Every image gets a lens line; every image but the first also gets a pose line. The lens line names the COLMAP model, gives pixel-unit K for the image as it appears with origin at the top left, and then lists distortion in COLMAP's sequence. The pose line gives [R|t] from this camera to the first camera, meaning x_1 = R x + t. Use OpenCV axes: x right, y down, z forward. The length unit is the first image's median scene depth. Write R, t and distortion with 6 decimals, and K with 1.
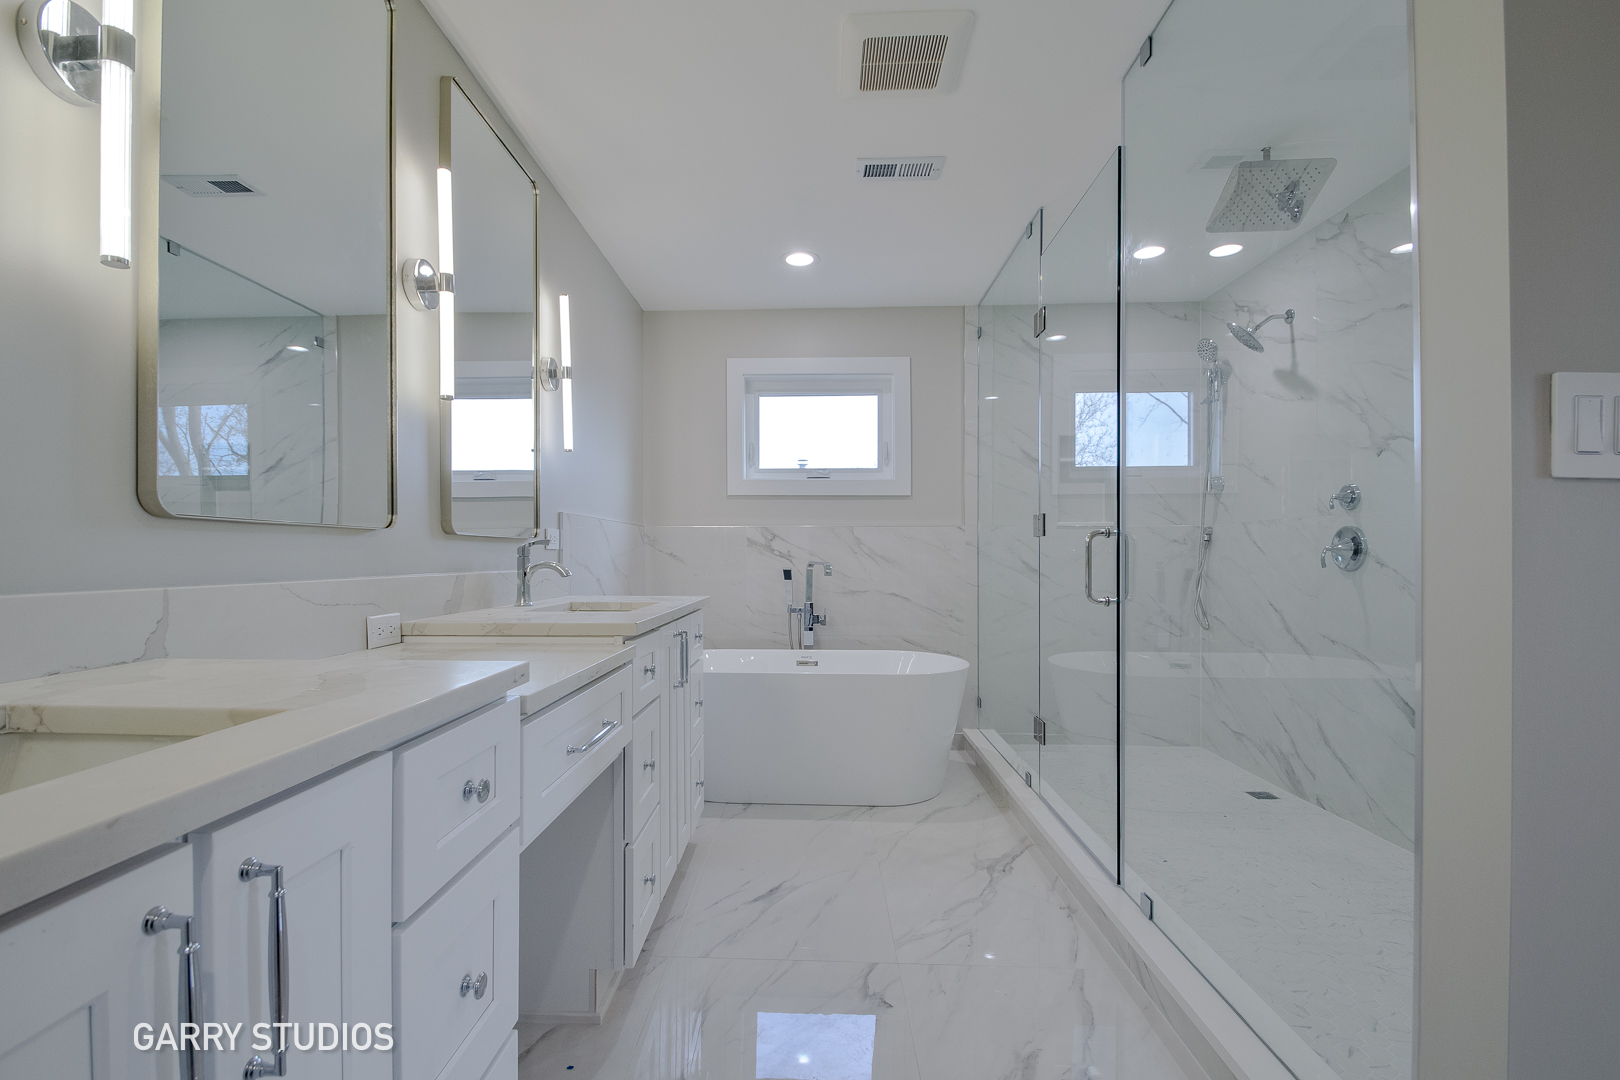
lens RADIAL K [[720.7, 0, 813.5], [0, 720.7, 546.9], [0, 0, 1]] dist [-0.002762, -0.003182]
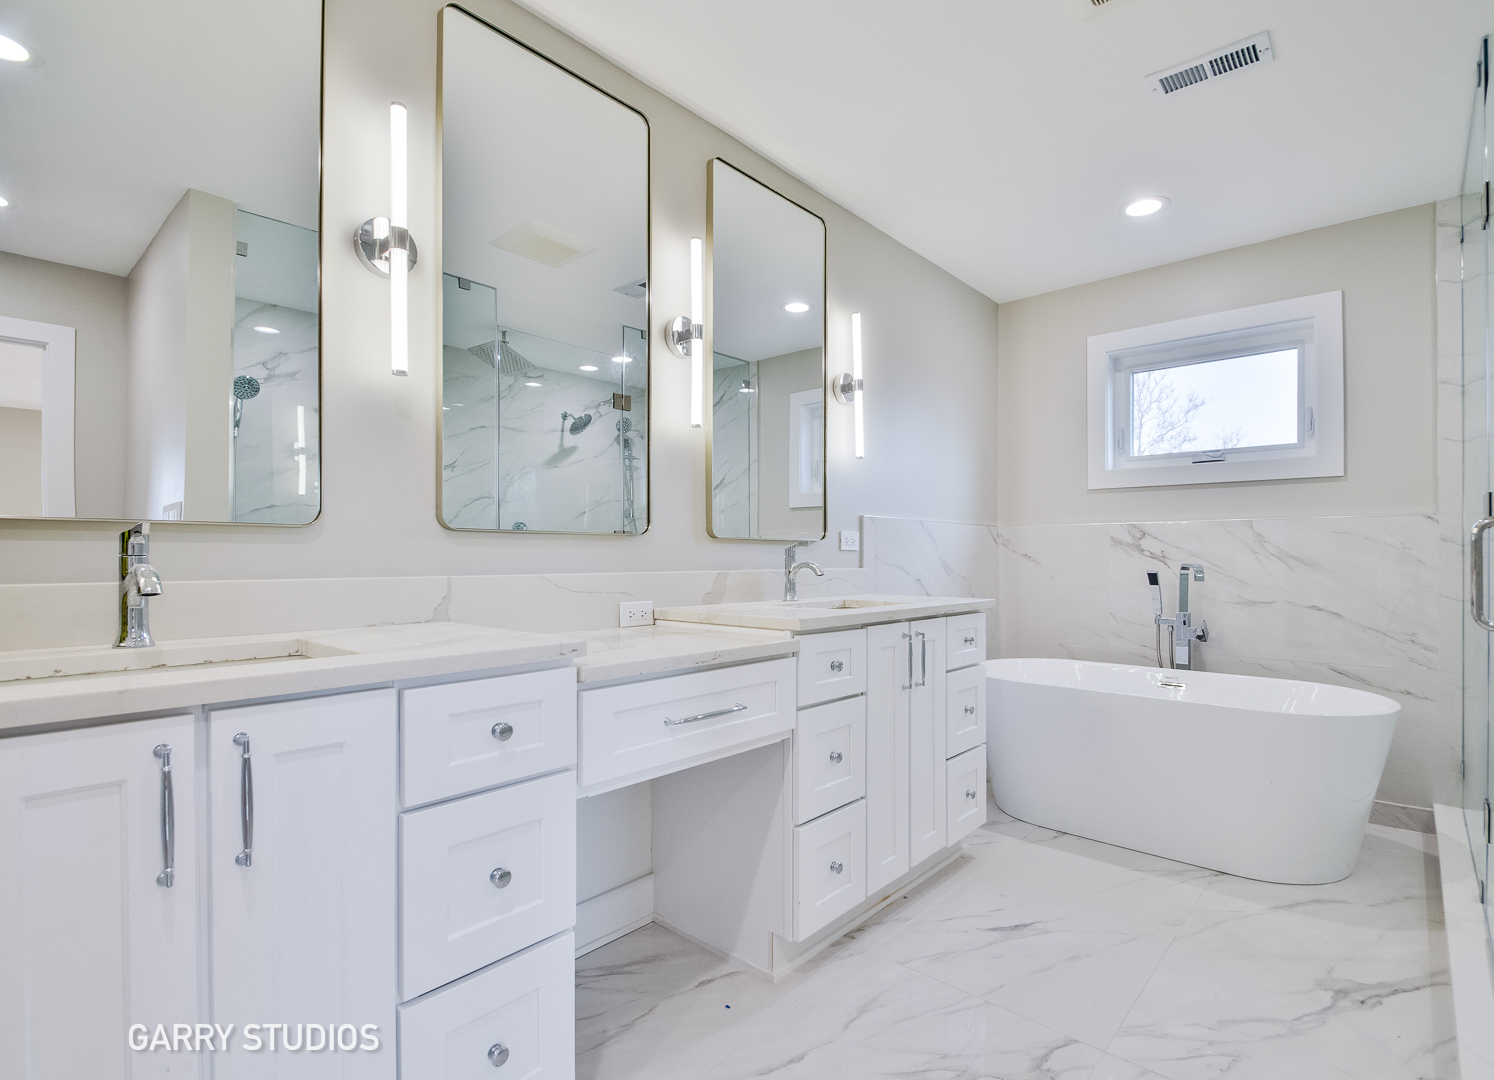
lens RADIAL K [[720.9, 0, 749.1], [0, 720.9, 547.0], [0, 0, 1]] dist [-0.006163, -0.003956]
pose [[0.782297, -0.006873, -0.622867, 0.141820], [0.005963, 0.999976, -0.003545, 0.000981], [0.622877, -0.000941, 0.782319, 0.048244]]
